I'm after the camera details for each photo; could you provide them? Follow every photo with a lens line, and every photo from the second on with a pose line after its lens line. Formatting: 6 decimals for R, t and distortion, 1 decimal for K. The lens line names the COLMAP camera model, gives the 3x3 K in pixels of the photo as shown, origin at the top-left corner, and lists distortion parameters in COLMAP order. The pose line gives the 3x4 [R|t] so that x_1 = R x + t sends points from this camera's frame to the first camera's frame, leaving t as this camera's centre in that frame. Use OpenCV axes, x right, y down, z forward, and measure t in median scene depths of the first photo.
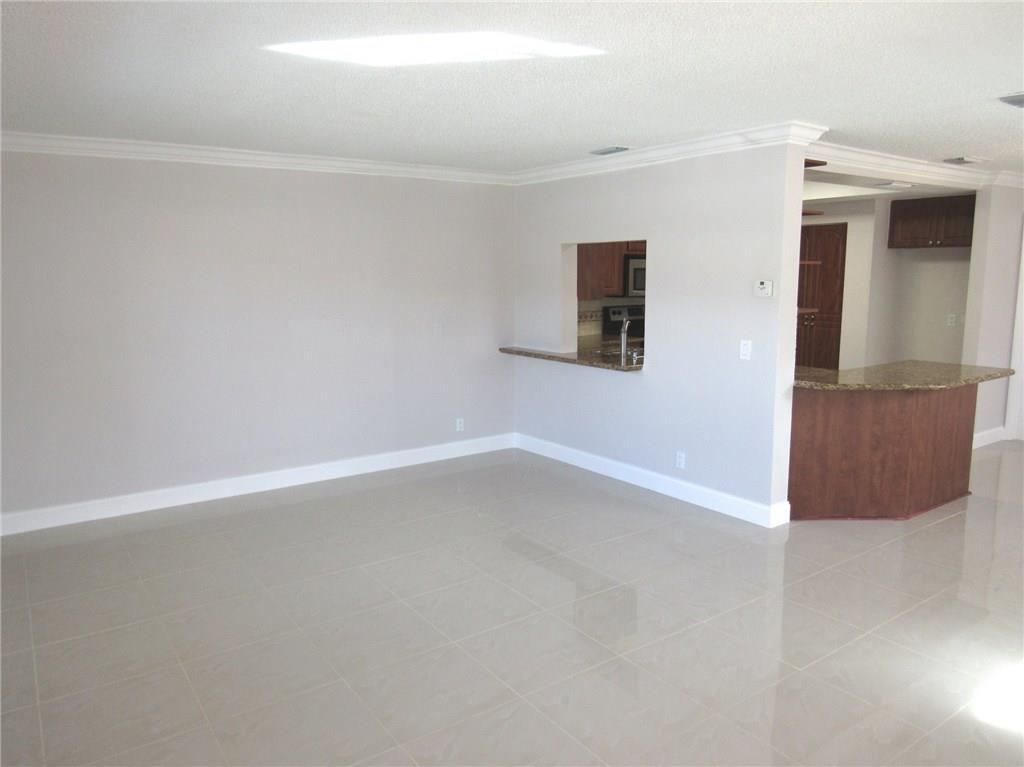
lens RADIAL K [[760.4, 0, 511.7], [0, 760.4, 381.6], [0, 0, 1]] dist [-0.029112, 0.015838]
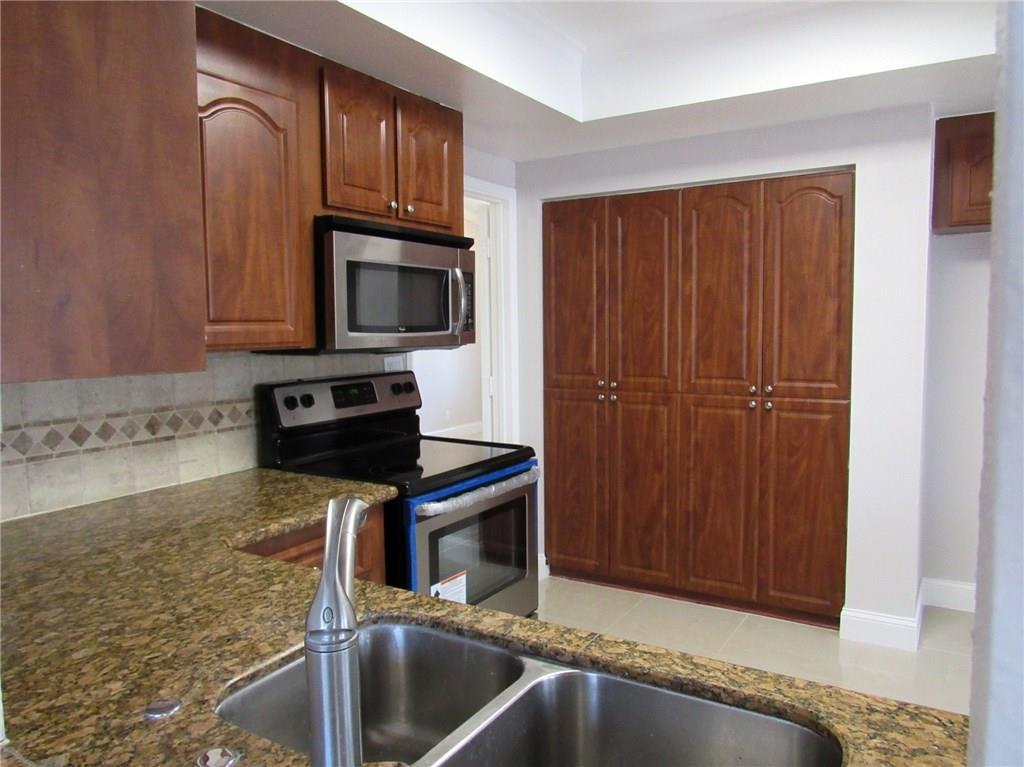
lens RADIAL K [[760.4, 0, 510.0], [0, 760.4, 380.4], [0, 0, 1]] dist [-0.029112, 0.015838]
pose [[0.923334, -0.036602, 0.382250, 0.098688], [0.065082, 0.995962, -0.061839, -0.074378], [-0.378443, 0.081976, 0.921987, 0.670656]]
